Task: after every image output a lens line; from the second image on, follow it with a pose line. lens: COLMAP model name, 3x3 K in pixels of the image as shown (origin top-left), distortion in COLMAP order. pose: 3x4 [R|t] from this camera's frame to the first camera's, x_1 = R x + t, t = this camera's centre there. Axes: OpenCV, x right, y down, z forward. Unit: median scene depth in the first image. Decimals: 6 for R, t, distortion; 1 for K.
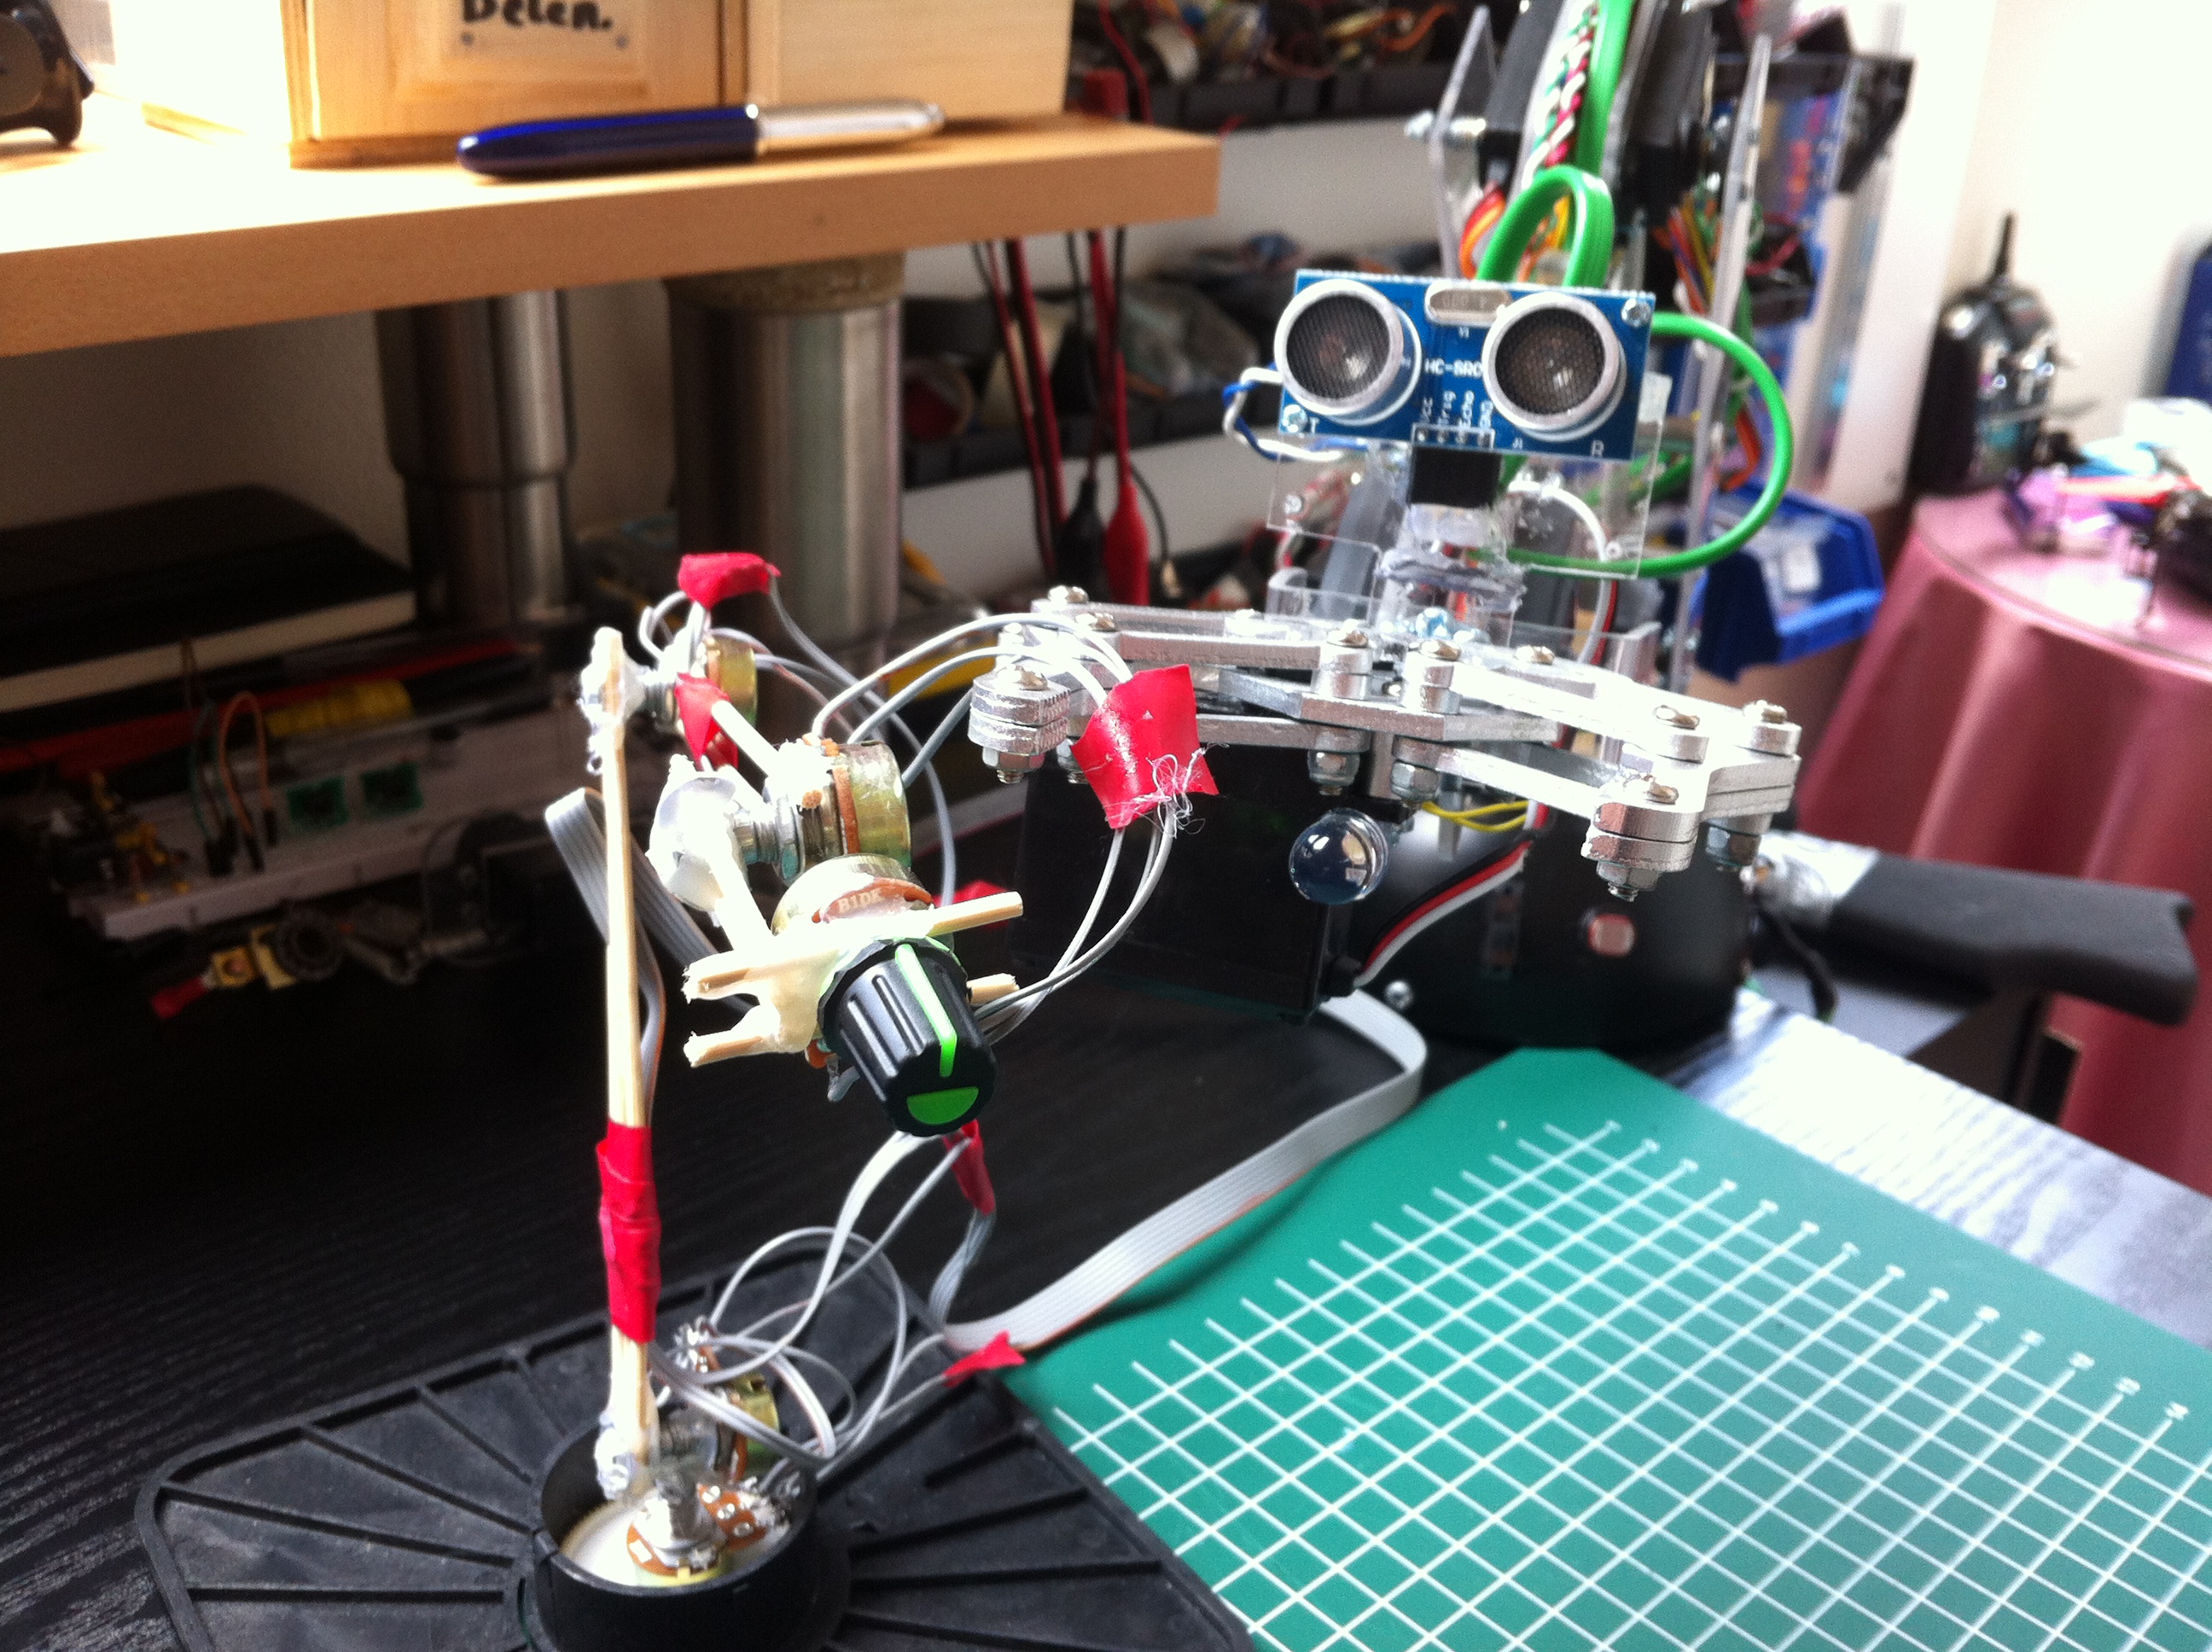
lens RADIAL K [[2196.8, 0, 1106.0], [0, 2196.8, 826.0], [0, 0, 1]] dist [-0.086777, -0.021833]
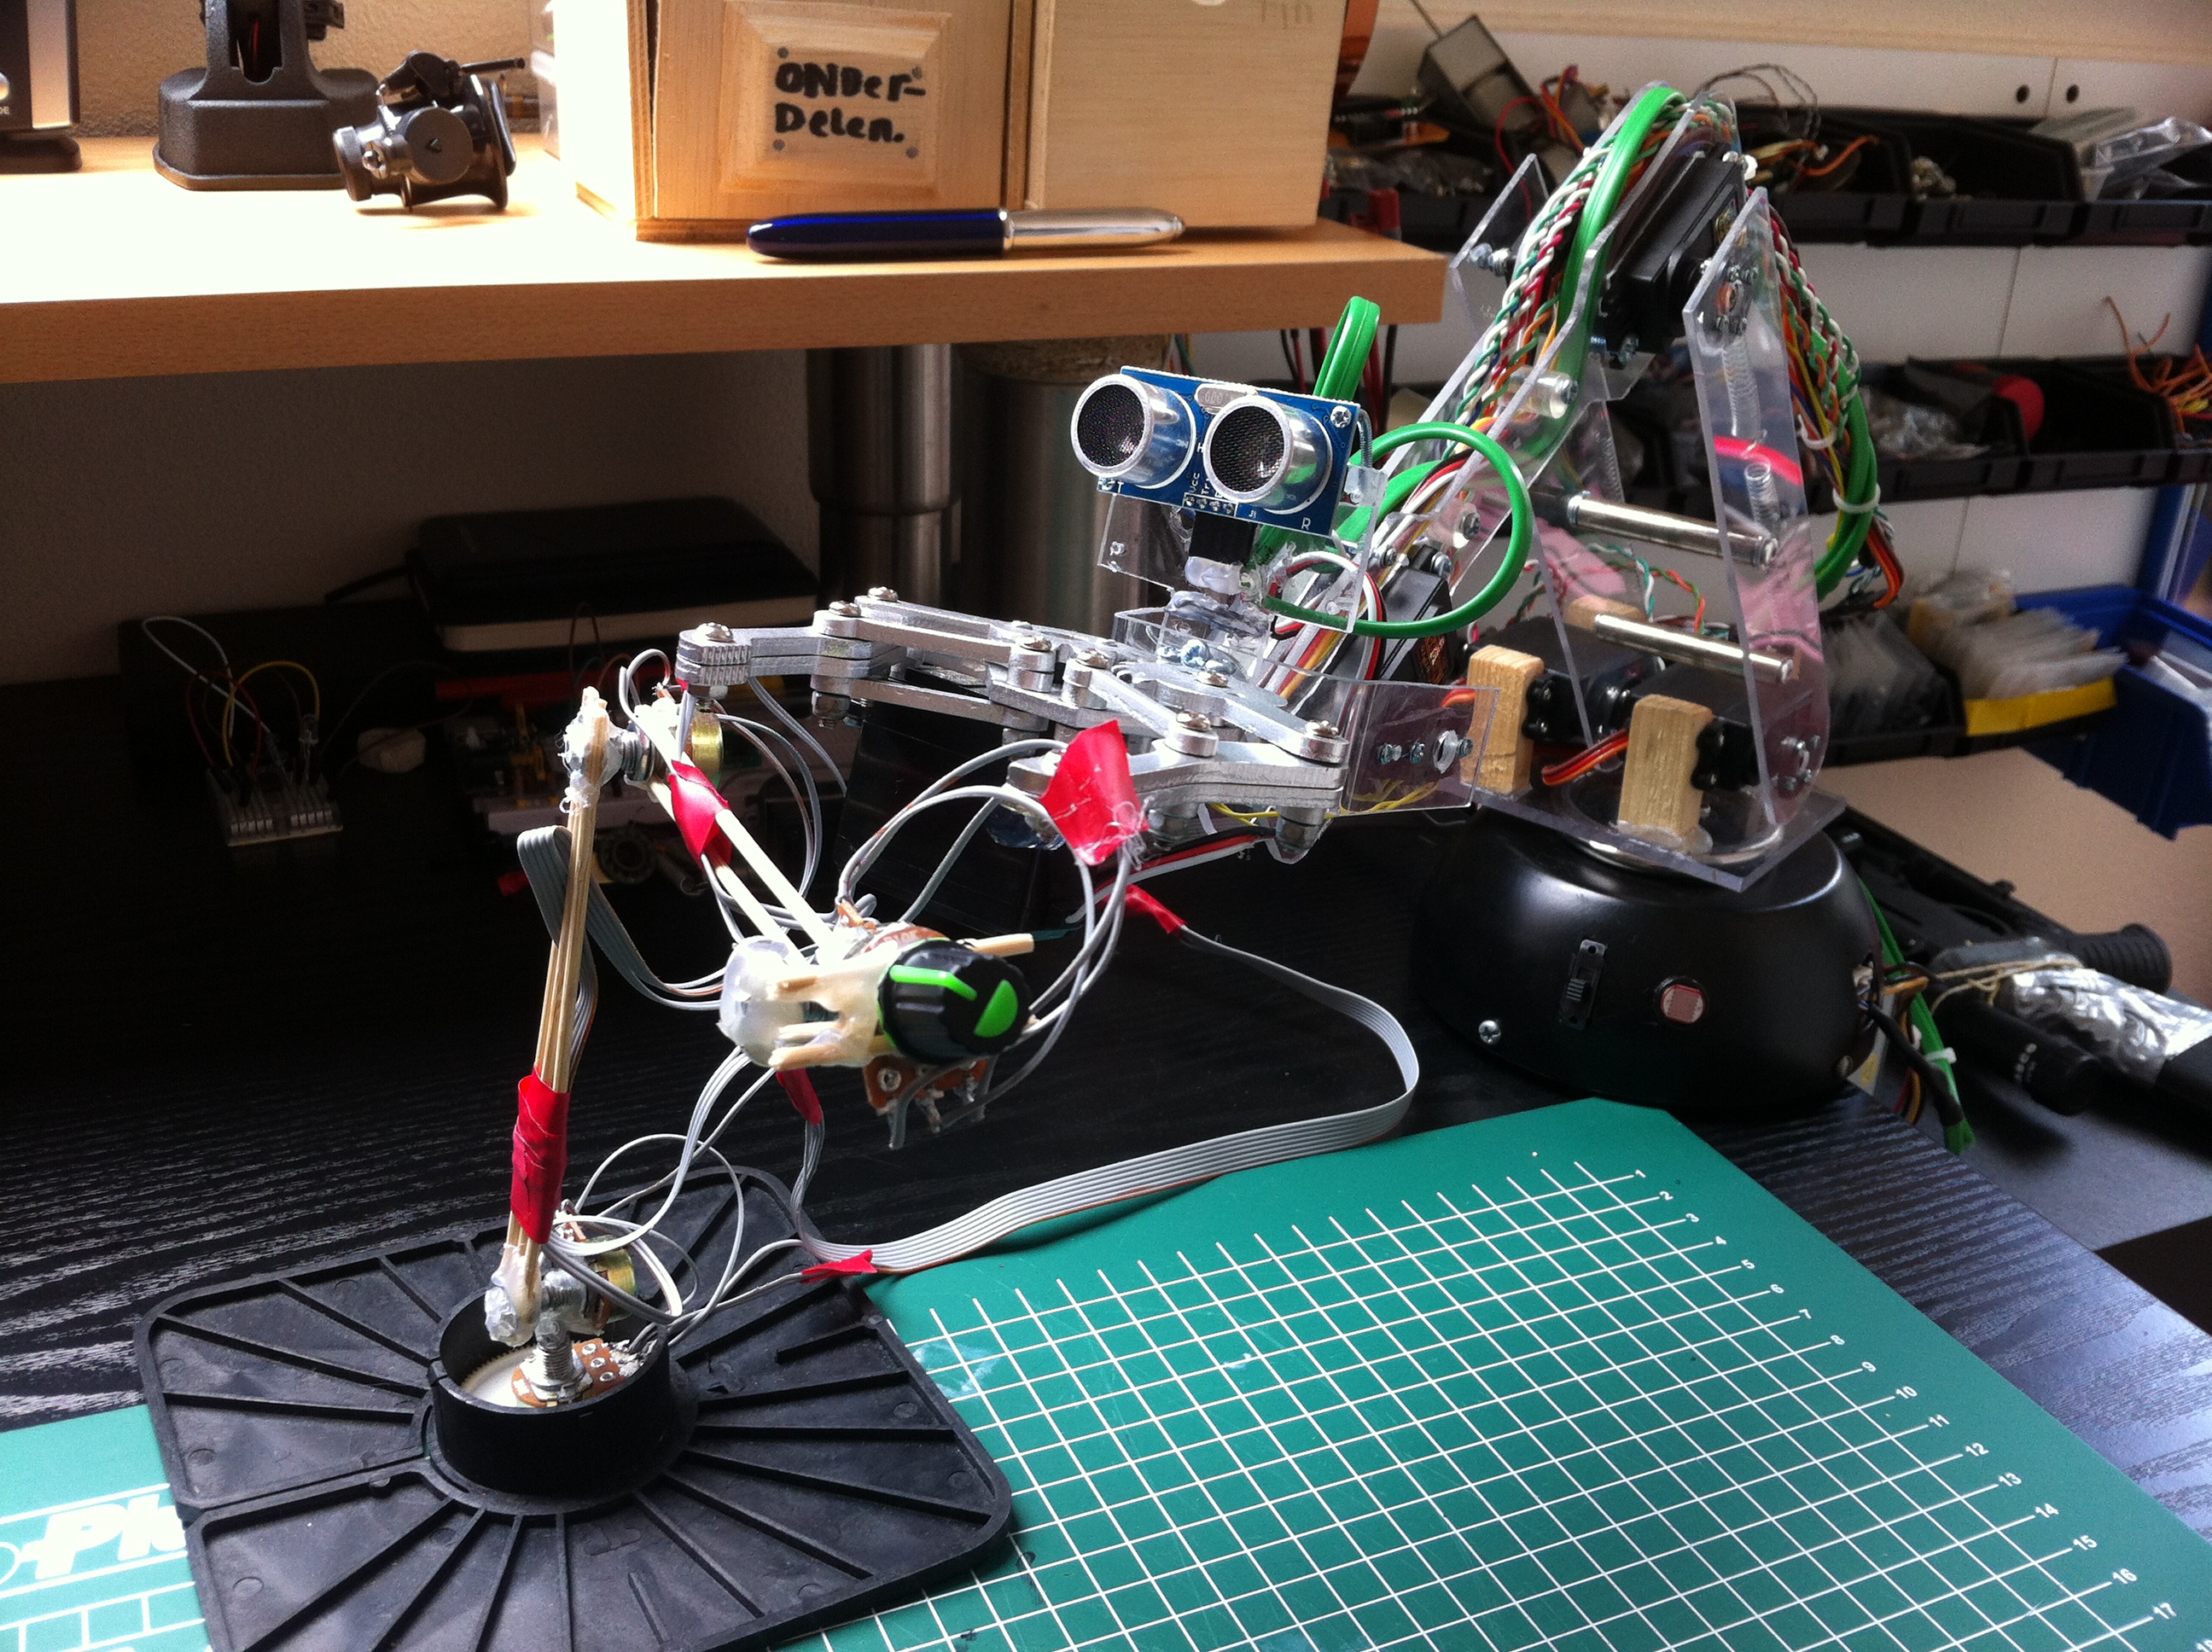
lens RADIAL K [[2225.7, 0, 1106.0], [0, 2225.7, 826.0], [0, 0, 1]] dist [0.072001, -0.362235]
pose [[0.939805, 0.127094, -0.317197, 0.341783], [-0.139693, 0.990046, -0.017199, 0.024415], [0.311853, 0.060474, 0.948204, -0.154161]]
